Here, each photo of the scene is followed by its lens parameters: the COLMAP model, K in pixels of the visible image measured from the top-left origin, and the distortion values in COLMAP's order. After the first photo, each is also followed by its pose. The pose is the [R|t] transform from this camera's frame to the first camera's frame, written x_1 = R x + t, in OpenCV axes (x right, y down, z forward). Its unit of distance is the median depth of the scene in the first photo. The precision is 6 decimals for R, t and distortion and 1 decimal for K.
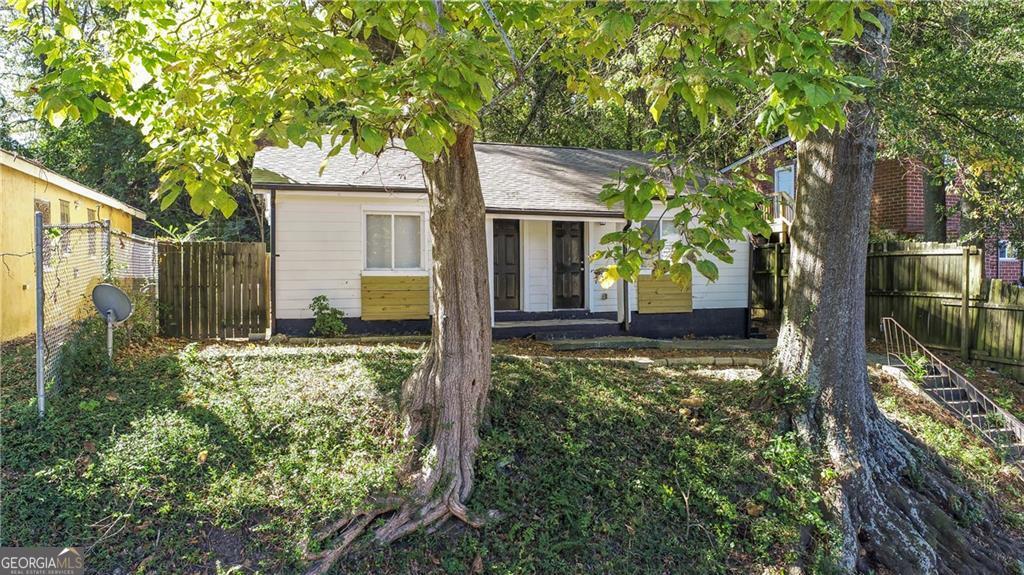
lens RADIAL K [[682.4, 0, 515.2], [0, 682.4, 285.8], [0, 0, 1]] dist [-0.011700, 0.007061]
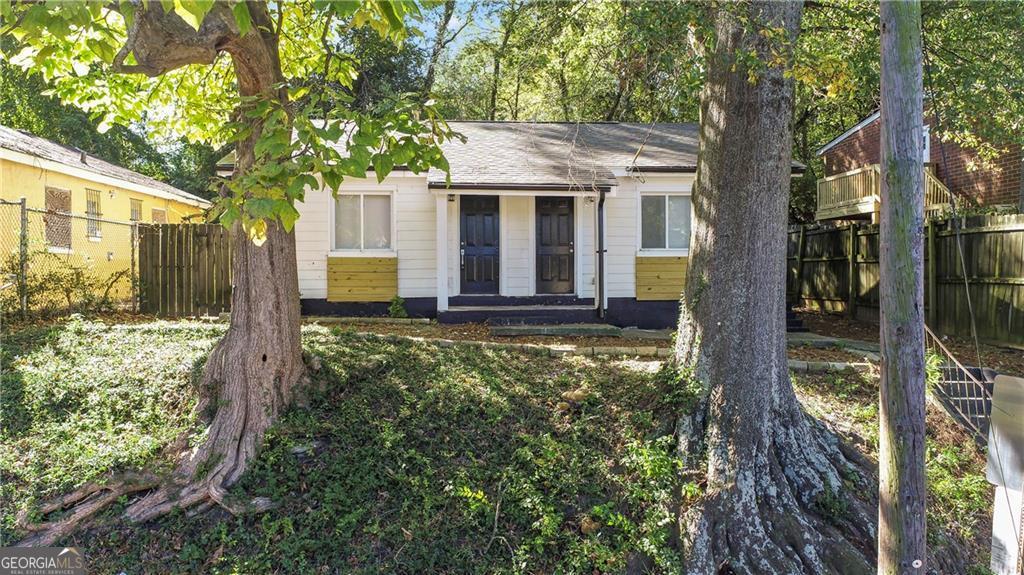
lens RADIAL K [[682.4, 0, 513.3], [0, 682.4, 286.6], [0, 0, 1]] dist [-0.011700, 0.007061]
pose [[0.968855, 0.008100, -0.247496, 0.369217], [-0.006924, 0.999960, 0.005623, 0.027978], [0.247532, -0.003735, 0.968873, 0.144387]]
